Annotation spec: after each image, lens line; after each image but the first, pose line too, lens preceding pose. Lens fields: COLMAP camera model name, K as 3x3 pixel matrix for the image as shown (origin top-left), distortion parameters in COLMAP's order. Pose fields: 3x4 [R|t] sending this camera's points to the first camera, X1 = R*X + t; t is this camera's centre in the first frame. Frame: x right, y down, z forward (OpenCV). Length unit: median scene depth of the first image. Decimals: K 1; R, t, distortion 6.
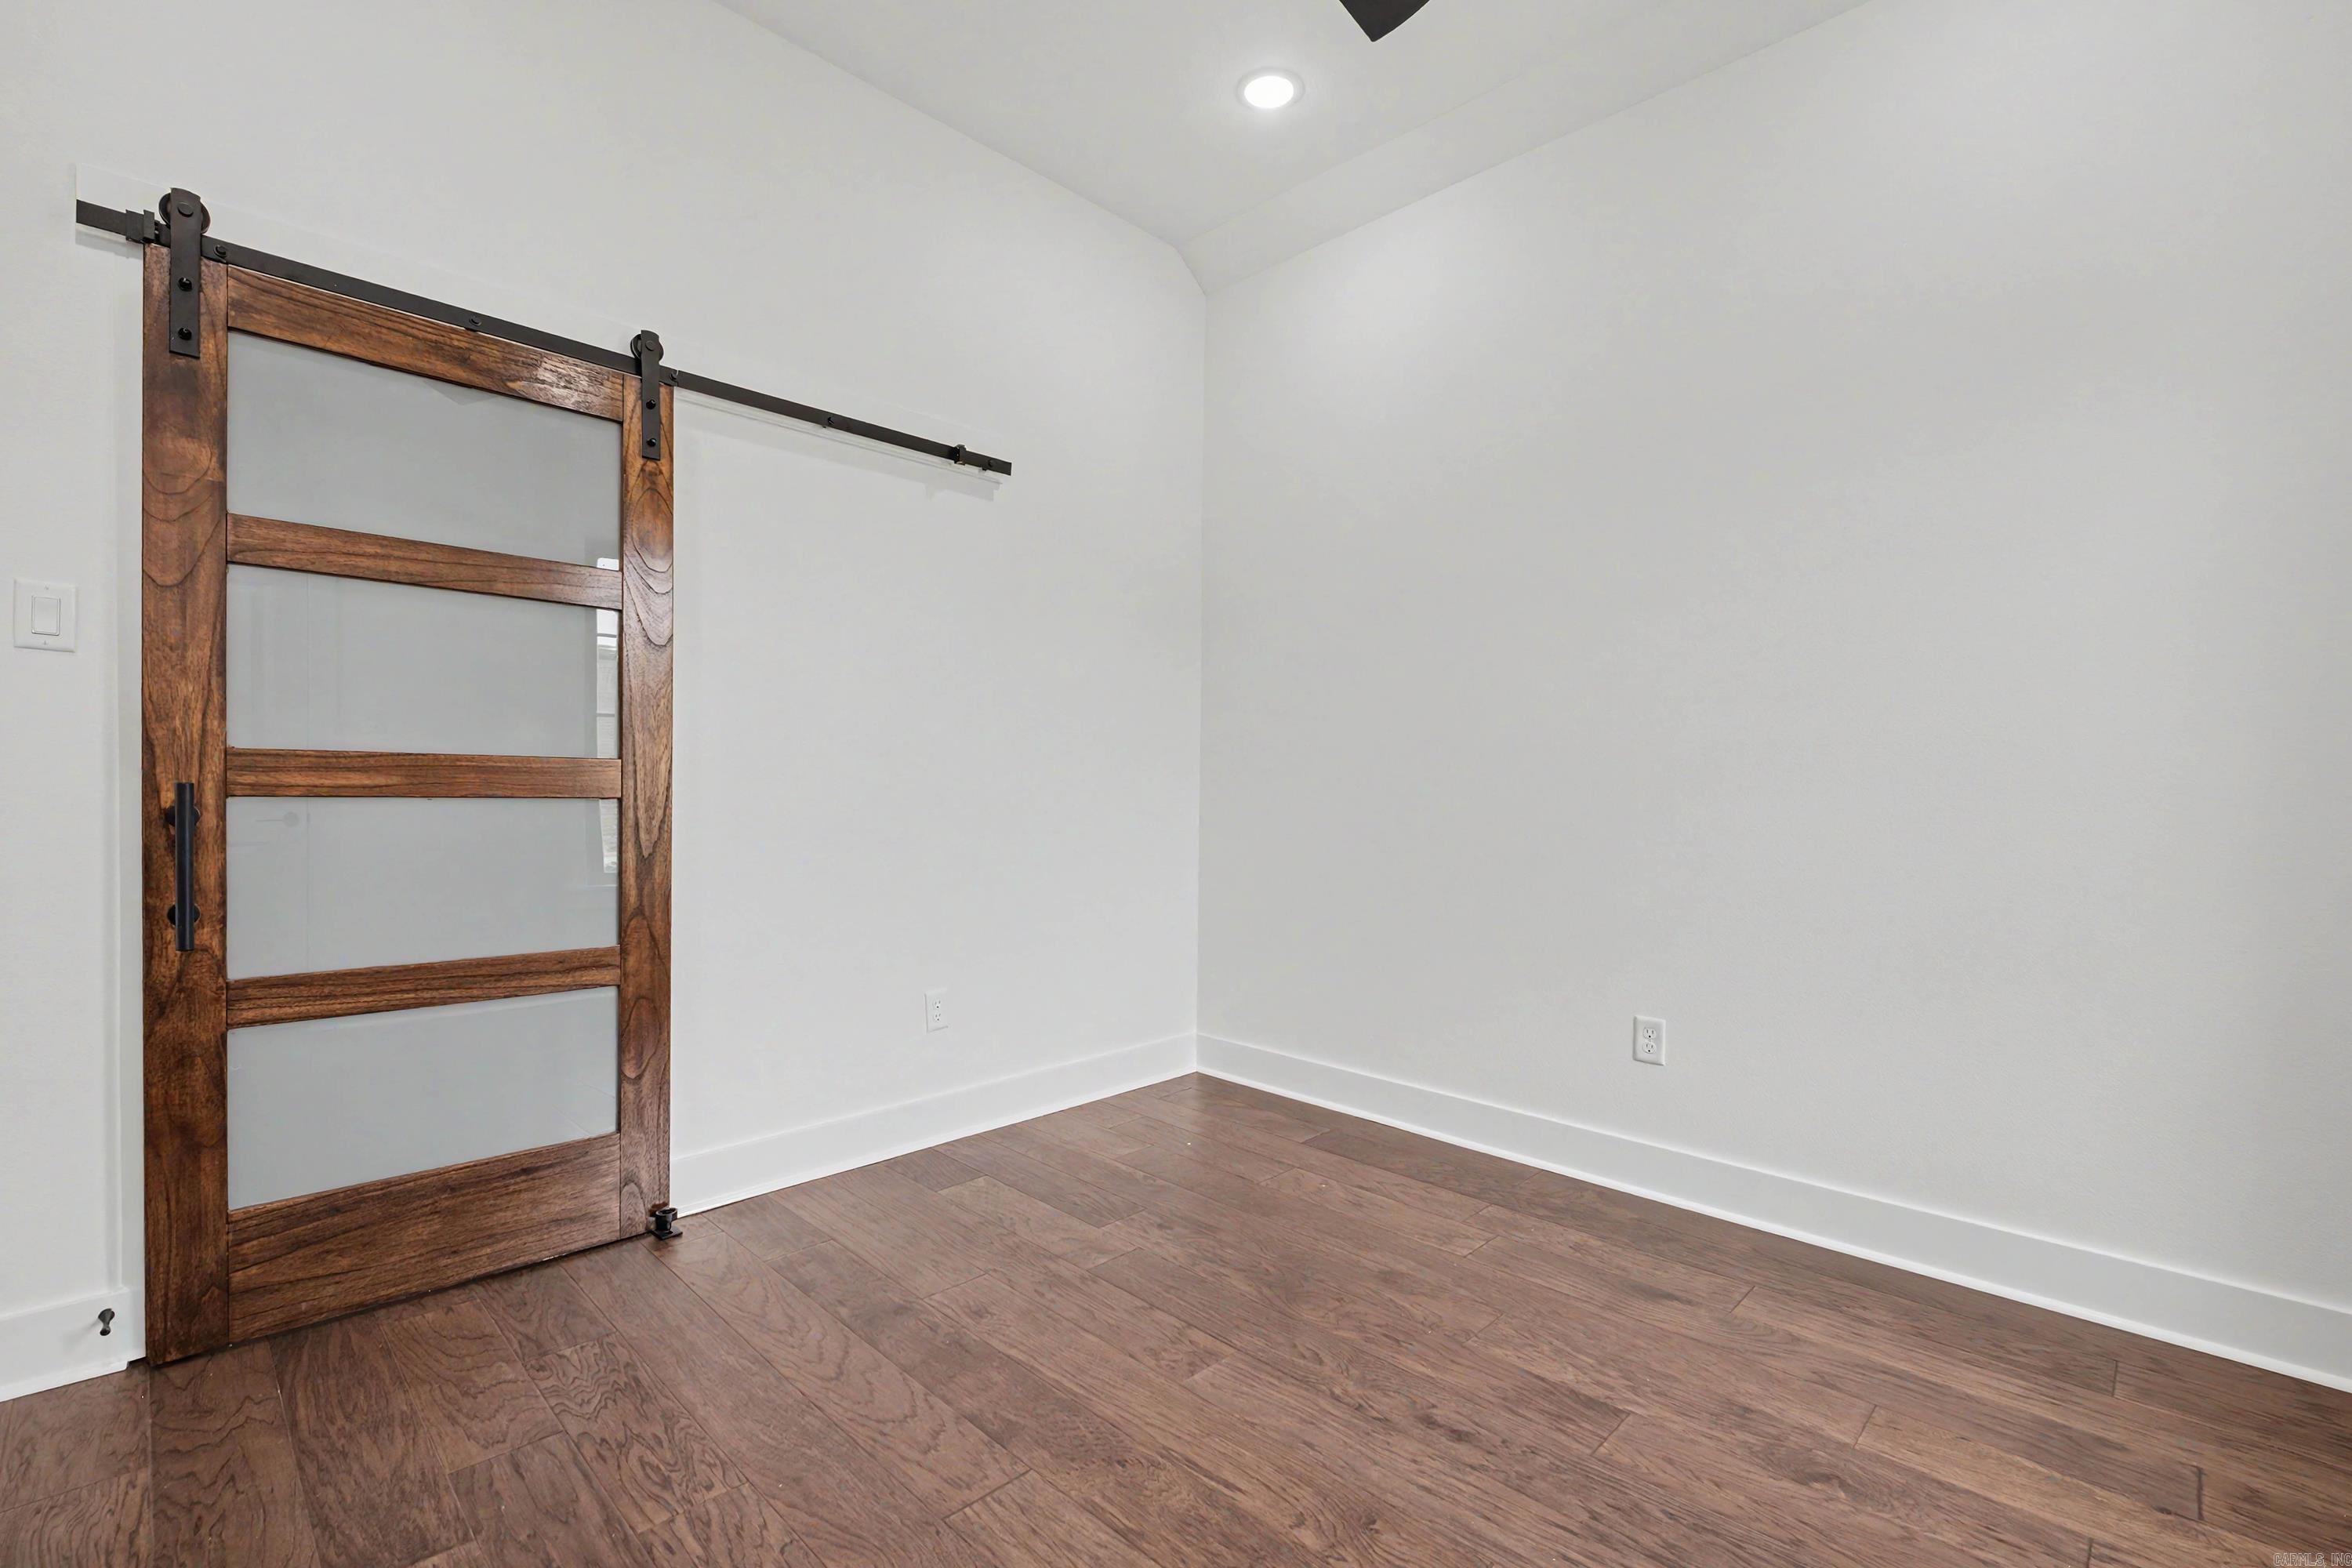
lens RADIAL K [[1026.7, 0, 1163.4], [0, 1026.7, 819.9], [0, 0, 1]] dist [0.002277, -0.003399]
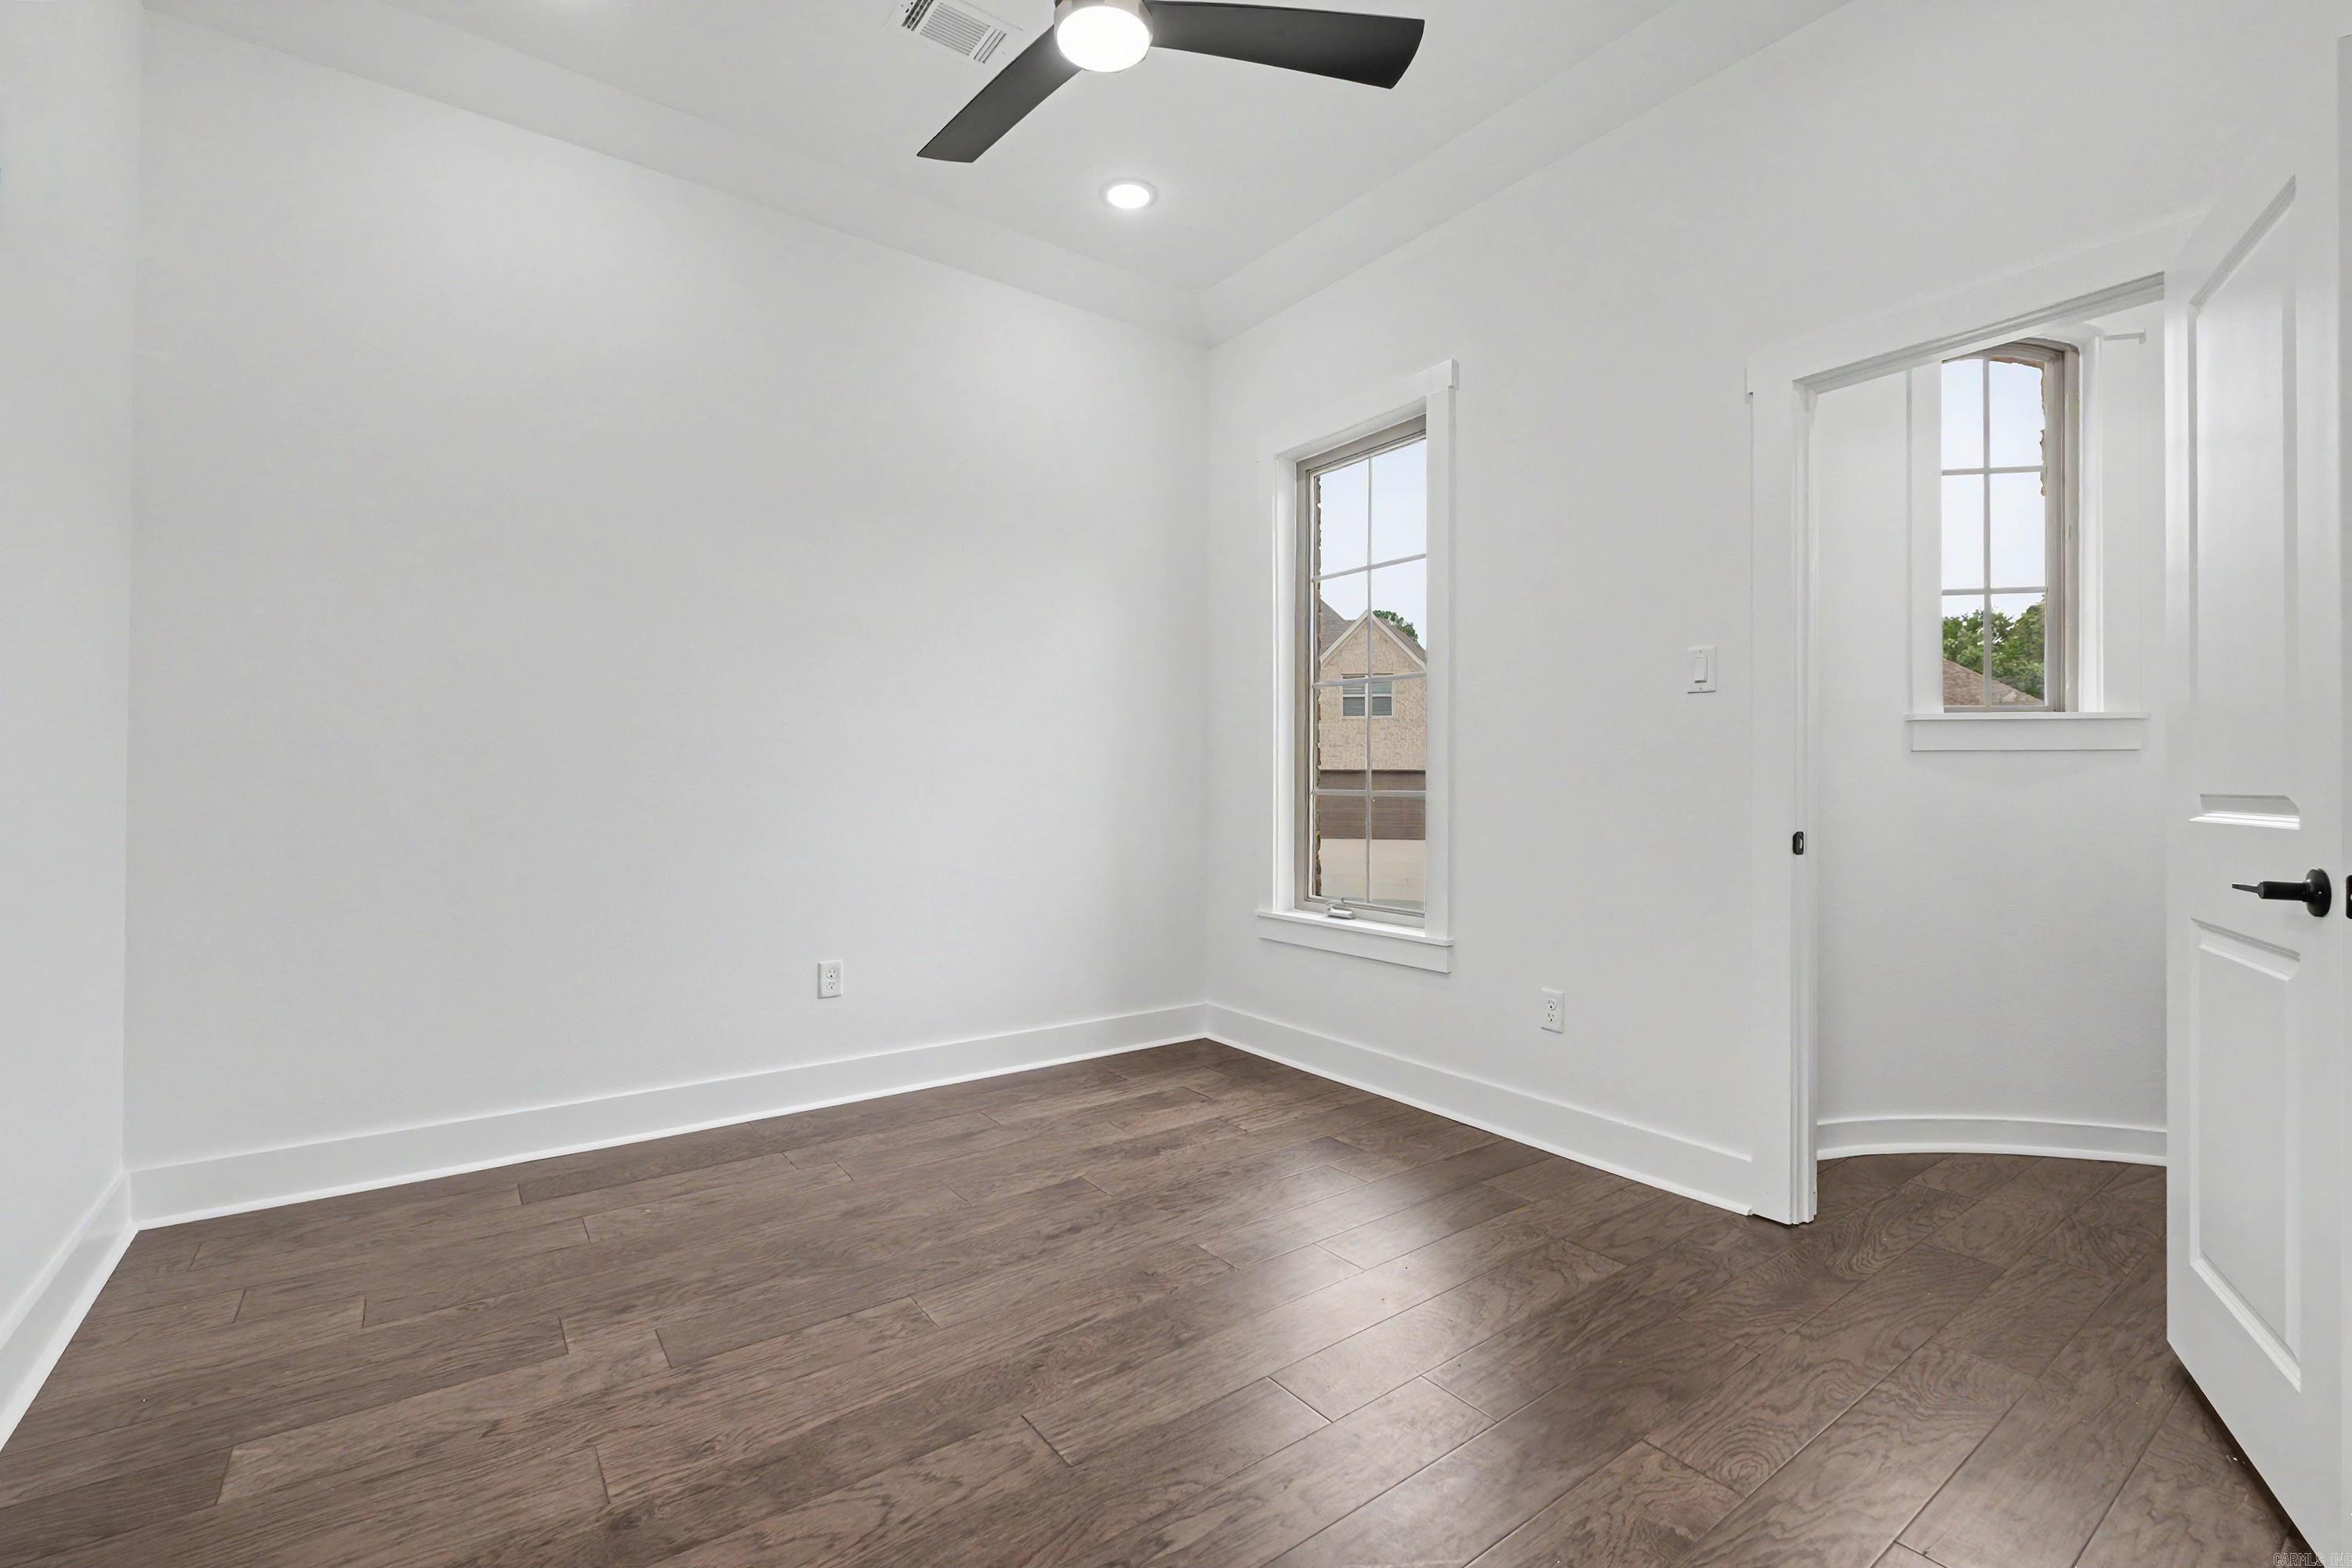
lens RADIAL K [[1026.7, 0, 1176.4], [0, 1026.7, 784.2], [0, 0, 1]] dist [0.002277, -0.003399]
pose [[0.147577, -0.012578, 0.988971, -0.834029], [0.025106, 0.999645, 0.008968, -0.027394], [-0.988732, 0.023506, 0.147840, 0.473281]]
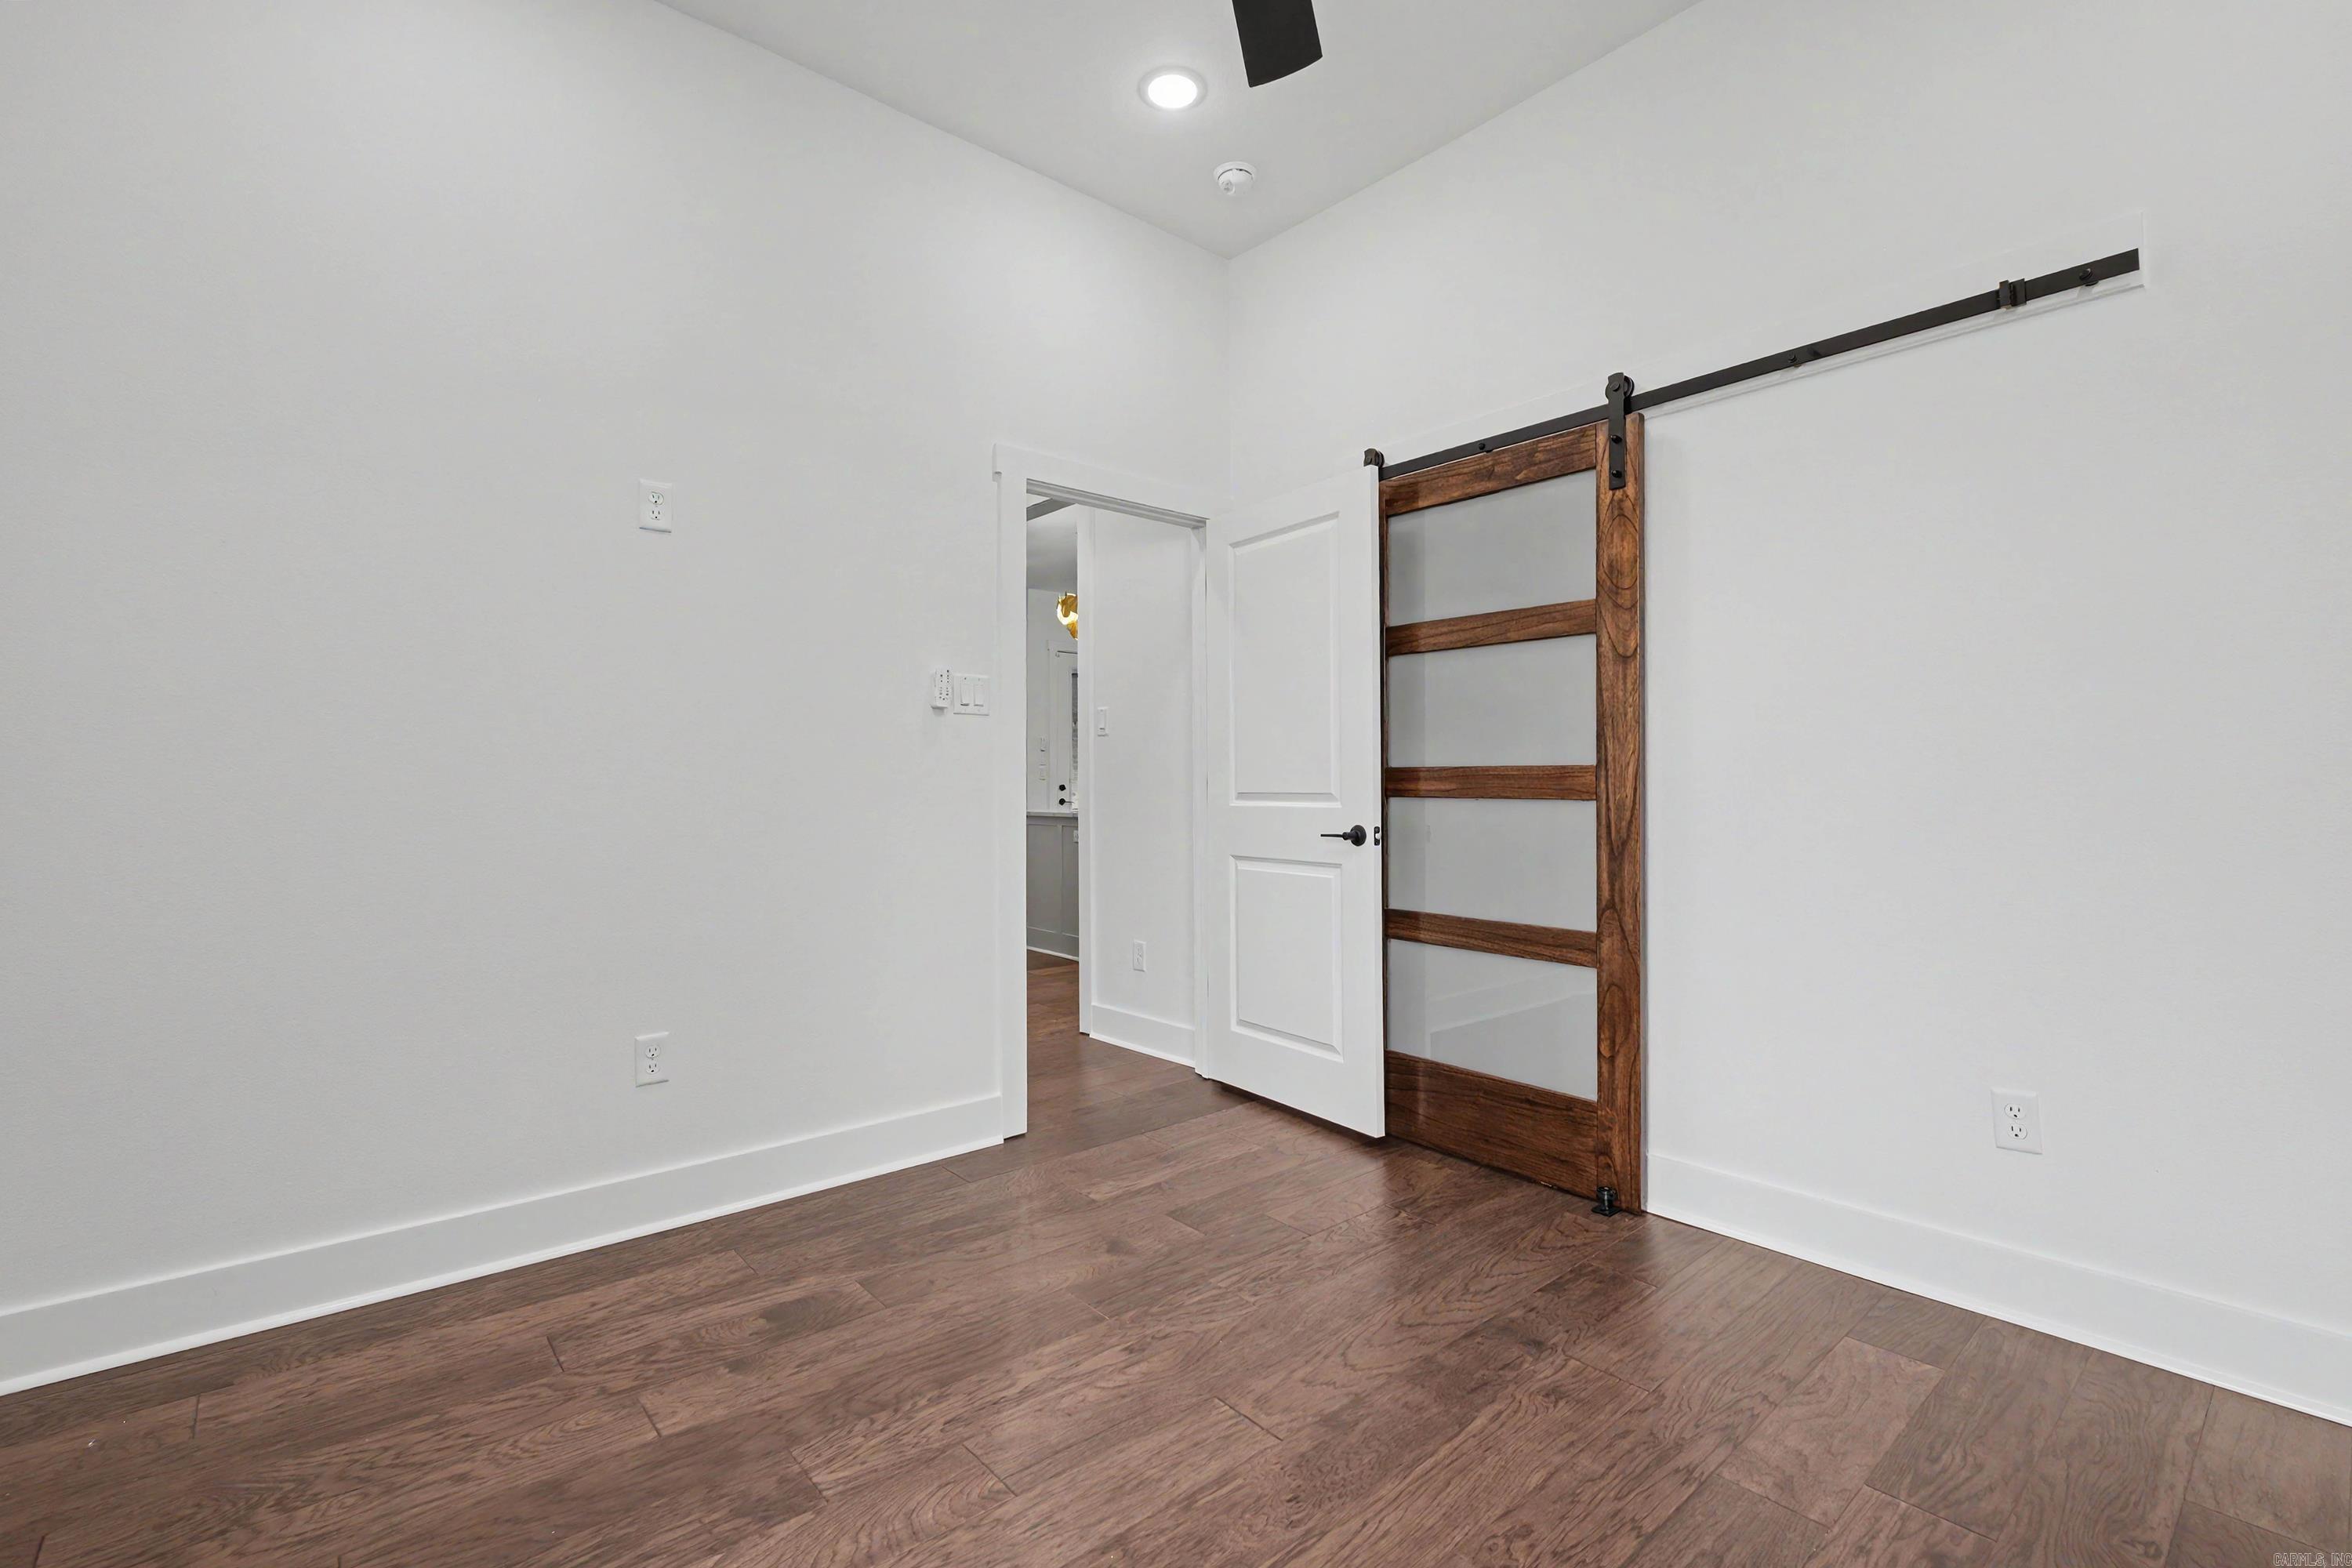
lens RADIAL K [[1026.7, 0, 1175.2], [0, 1026.7, 771.0], [0, 0, 1]] dist [0.002277, -0.003399]
pose [[-0.070718, -0.019746, -0.997301, 0.673005], [-0.026435, 0.999490, -0.017915, -0.022411], [0.997146, 0.025096, -0.071204, 0.678056]]
